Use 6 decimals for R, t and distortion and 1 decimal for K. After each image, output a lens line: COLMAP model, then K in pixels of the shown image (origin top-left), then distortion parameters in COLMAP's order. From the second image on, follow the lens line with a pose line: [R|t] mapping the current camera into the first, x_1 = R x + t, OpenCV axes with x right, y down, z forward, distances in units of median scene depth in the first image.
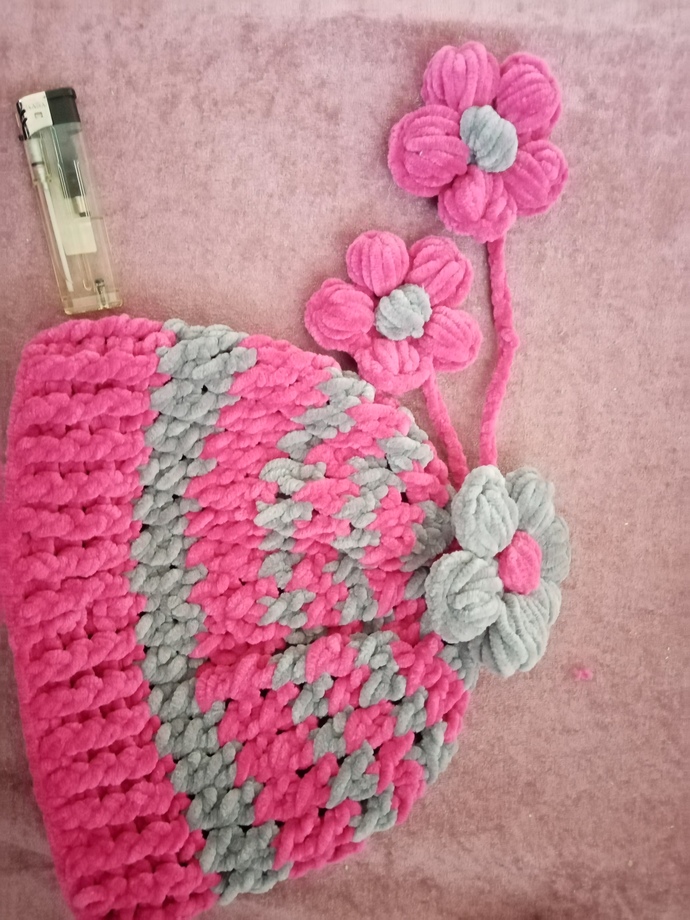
lens RADIAL K [[701.4, 0, 345.0], [0, 701.4, 460.0], [0, 0, 1]] dist [-0.002941, -0.101994]
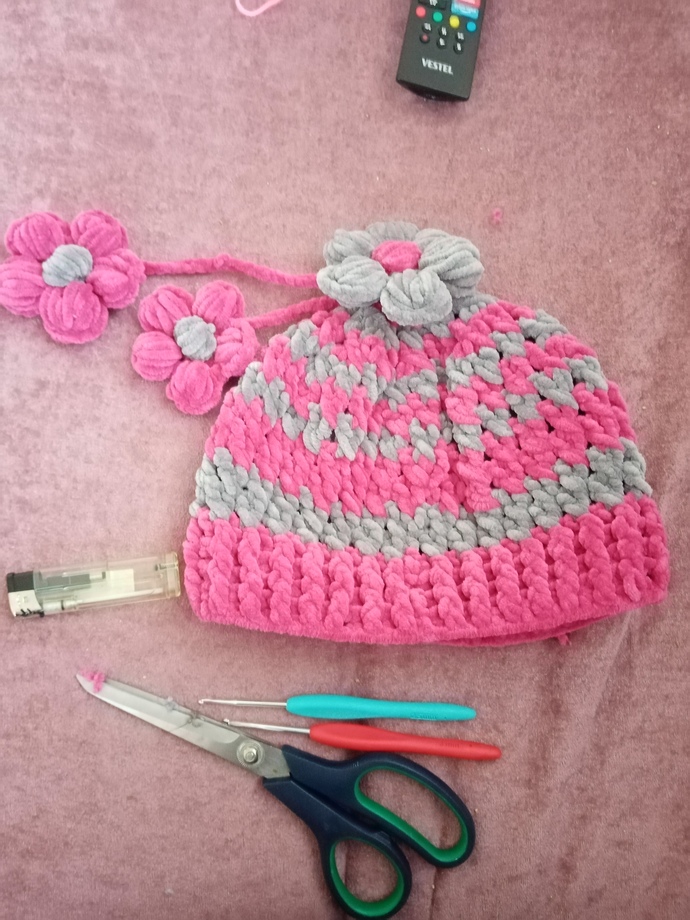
lens RADIAL K [[692.1, 0, 341.2], [0, 692.1, 462.8], [0, 0, 1]] dist [0.003569, -0.161558]
pose [[0.046244, -0.998362, 0.033674, -0.180820], [0.998336, 0.045027, -0.036020, 0.116106], [0.034445, 0.035284, 0.998784, -0.257907]]
